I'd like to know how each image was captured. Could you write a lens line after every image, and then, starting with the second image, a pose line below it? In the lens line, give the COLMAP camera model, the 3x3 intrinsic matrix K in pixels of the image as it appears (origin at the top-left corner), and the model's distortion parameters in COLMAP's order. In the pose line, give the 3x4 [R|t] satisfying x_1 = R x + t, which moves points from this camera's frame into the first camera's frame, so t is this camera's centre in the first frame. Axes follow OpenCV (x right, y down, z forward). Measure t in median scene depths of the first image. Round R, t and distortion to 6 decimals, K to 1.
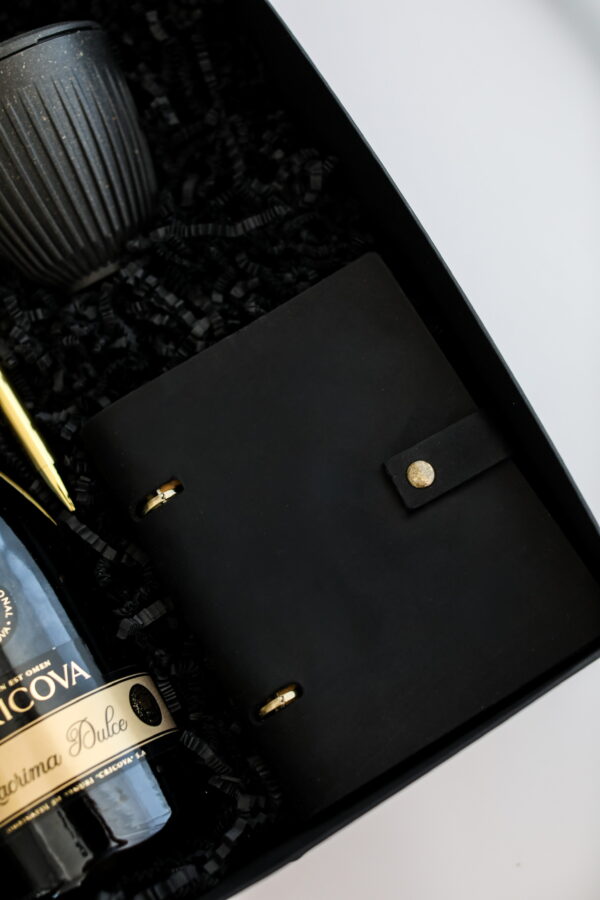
lens RADIAL K [[1337.1, 0, 300.0], [0, 1337.1, 450.0], [0, 0, 1]] dist [-0.206616, 0.032706]
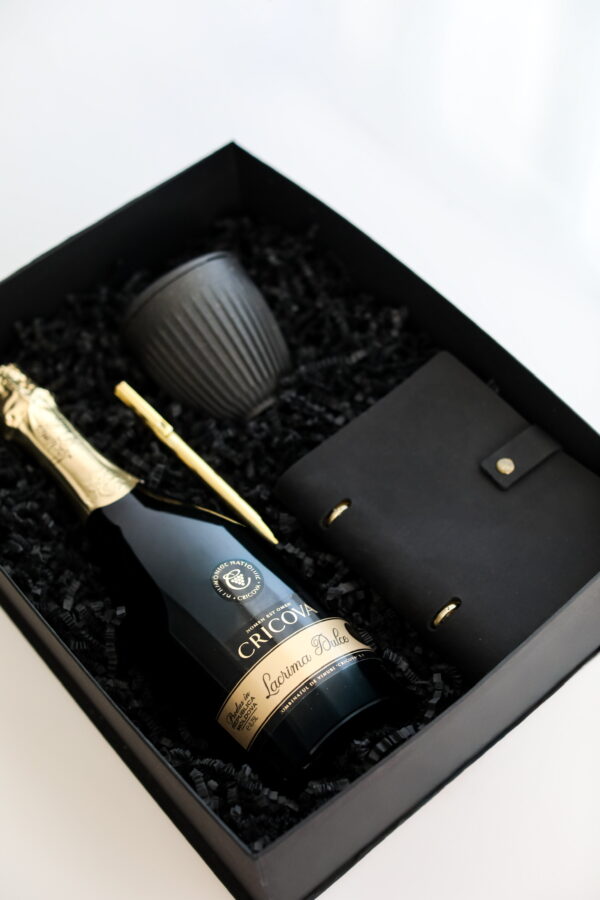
lens RADIAL K [[1337.1, 0, 300.0], [0, 1337.1, 450.0], [0, 0, 1]] dist [-0.206616, 0.032706]
pose [[0.986799, -0.155094, 0.046629, -0.194130], [0.161431, 0.918910, -0.359923, 0.473594], [0.012974, 0.362699, 0.931816, -0.394813]]
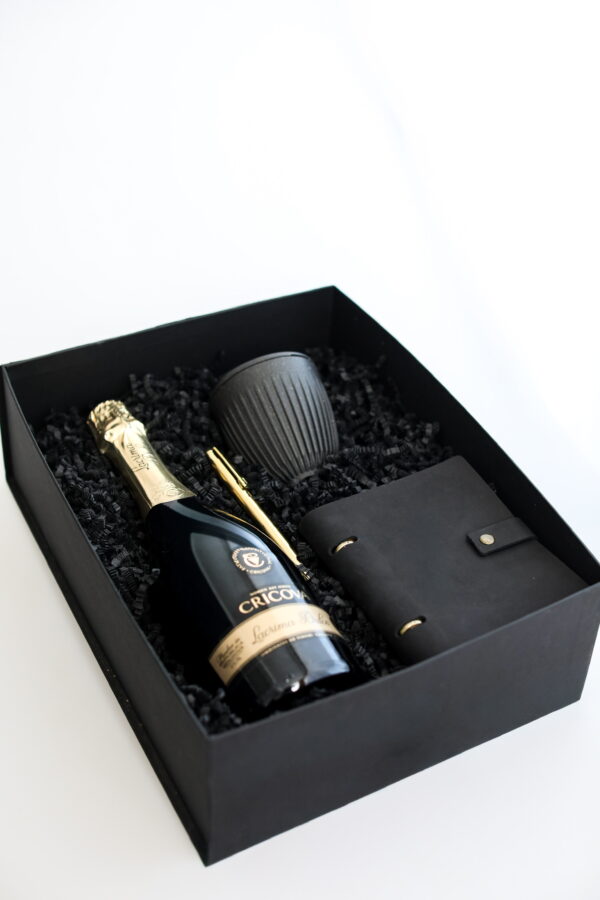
lens RADIAL K [[1337.1, 0, 300.0], [0, 1337.1, 450.0], [0, 0, 1]] dist [-0.206616, 0.032706]
pose [[0.996866, 0.078031, -0.013038, -0.145648], [-0.070625, 0.803480, -0.591127, 0.963512], [-0.035651, 0.590195, 0.806473, -0.528389]]
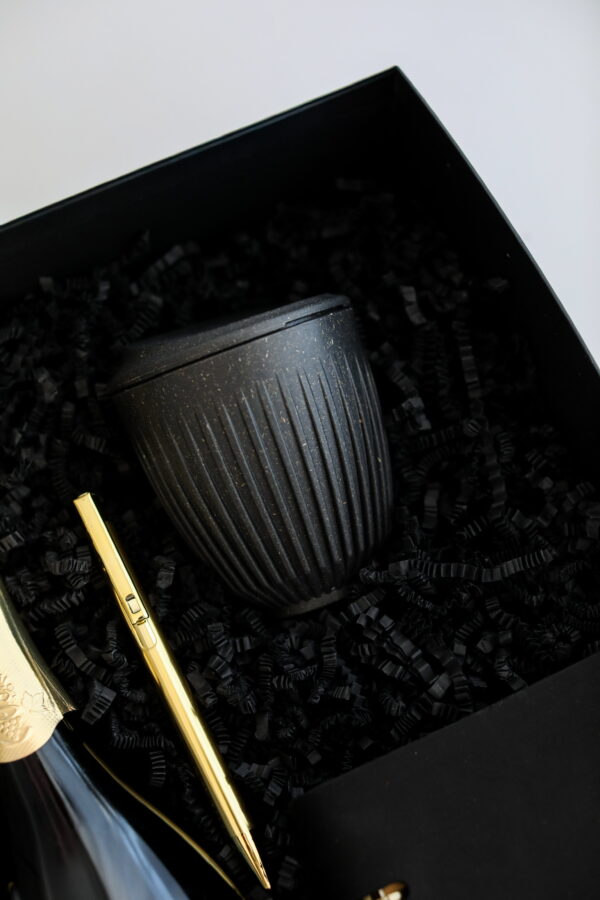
lens RADIAL K [[1337.1, 0, 300.0], [0, 1337.1, 450.0], [0, 0, 1]] dist [-0.206616, 0.032706]
pose [[0.993687, 0.109515, -0.024338, -0.157843], [-0.110881, 0.991734, -0.064572, -0.175633], [0.017065, 0.066863, 0.997616, 0.150983]]
